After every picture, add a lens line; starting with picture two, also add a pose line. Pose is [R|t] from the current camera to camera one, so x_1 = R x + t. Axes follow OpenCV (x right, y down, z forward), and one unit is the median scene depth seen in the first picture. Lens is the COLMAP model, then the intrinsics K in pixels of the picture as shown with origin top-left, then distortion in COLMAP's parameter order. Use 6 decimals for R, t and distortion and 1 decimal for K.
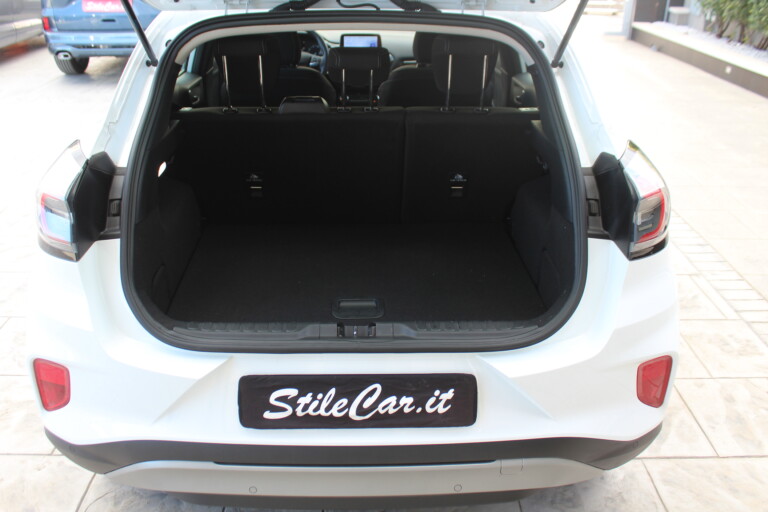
lens RADIAL K [[697.5, 0, 384.0], [0, 697.5, 256.0], [0, 0, 1]] dist [-0.158121, 0.167351]
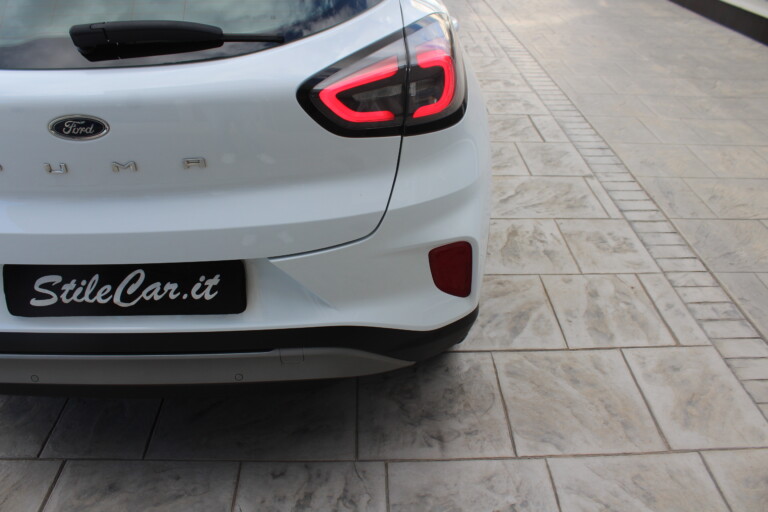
lens RADIAL K [[636.1, 0, 384.0], [0, 636.1, 256.0], [0, 0, 1]] dist [-0.165330, 0.141027]
pose [[0.999877, -0.009614, 0.012358, 0.277974], [0.007976, 0.991959, 0.126309, 0.051497], [-0.013473, -0.126195, 0.991914, 0.121233]]
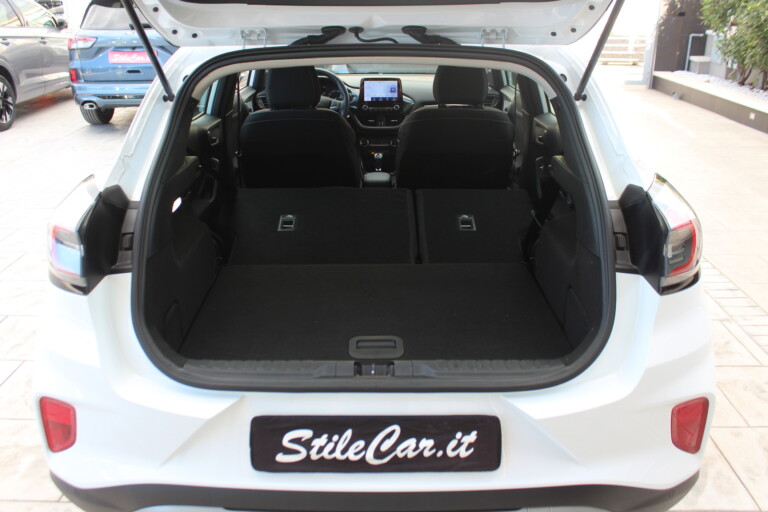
lens RADIAL K [[700.1, 0, 384.0], [0, 700.1, 256.0], [0, 0, 1]] dist [-0.150113, 0.155116]
pose [[0.999513, -0.000953, -0.031187, 0.003491], [-0.001409, 0.997133, -0.075651, 0.021707], [0.031170, 0.075658, 0.996647, 0.029809]]
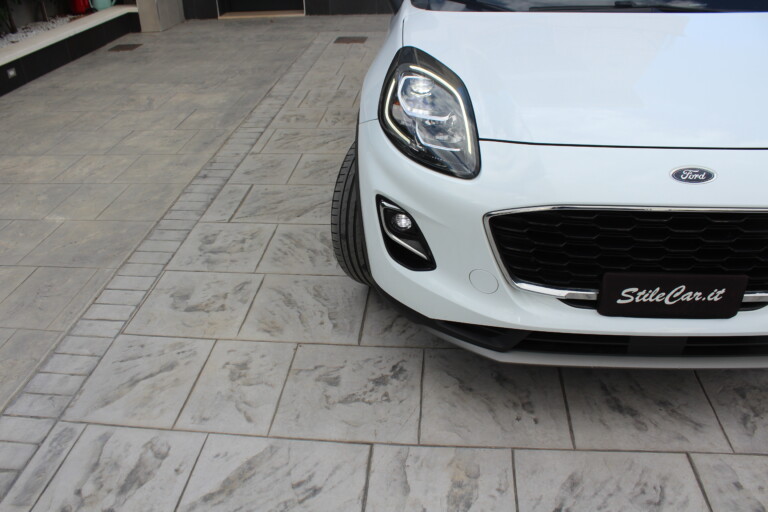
lens RADIAL K [[636.1, 0, 384.0], [0, 636.1, 256.0], [0, 0, 1]] dist [-0.165330, 0.141027]
pose [[-0.994365, -0.037859, 0.099022, 0.233070], [0.061725, 0.552650, 0.831125, -1.567698], [-0.086190, 0.832553, -0.547199, 3.509081]]
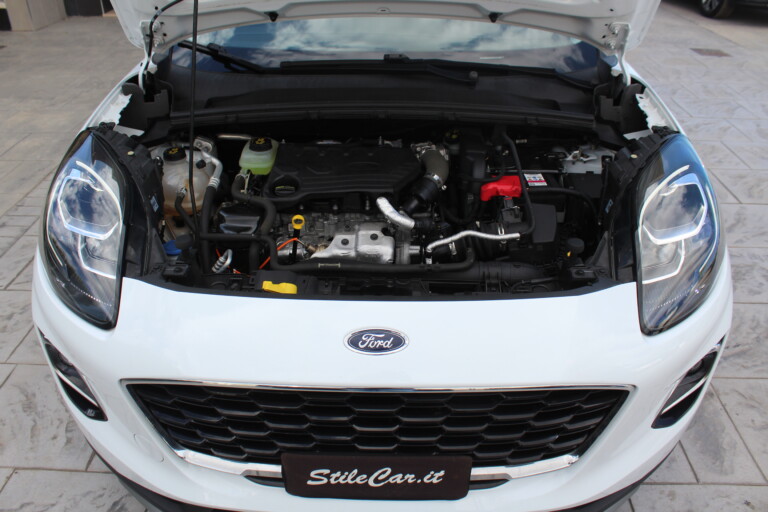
lens RADIAL K [[636.1, 0, 384.0], [0, 636.1, 256.0], [0, 0, 1]] dist [-0.165330, 0.141027]
pose [[-0.999131, -0.033234, 0.025169, -0.122598], [0.003713, 0.530398, 0.847741, -1.484349], [-0.041523, 0.847097, -0.529813, 3.181693]]
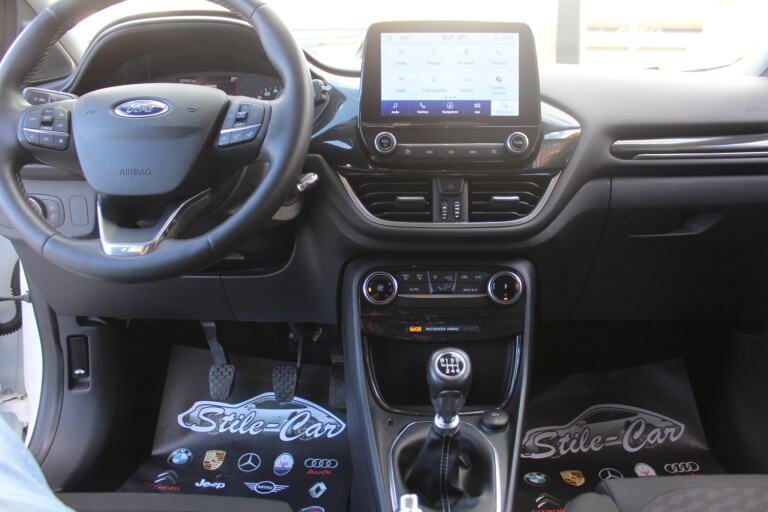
lens RADIAL K [[636.1, 0, 384.0], [0, 636.1, 256.0], [0, 0, 1]] dist [-0.165330, 0.141027]
pose [[0.999712, -0.008745, -0.022365, -0.108241], [0.004234, 0.980936, -0.194285, -0.410231], [0.023638, 0.194134, 0.980690, 1.634740]]
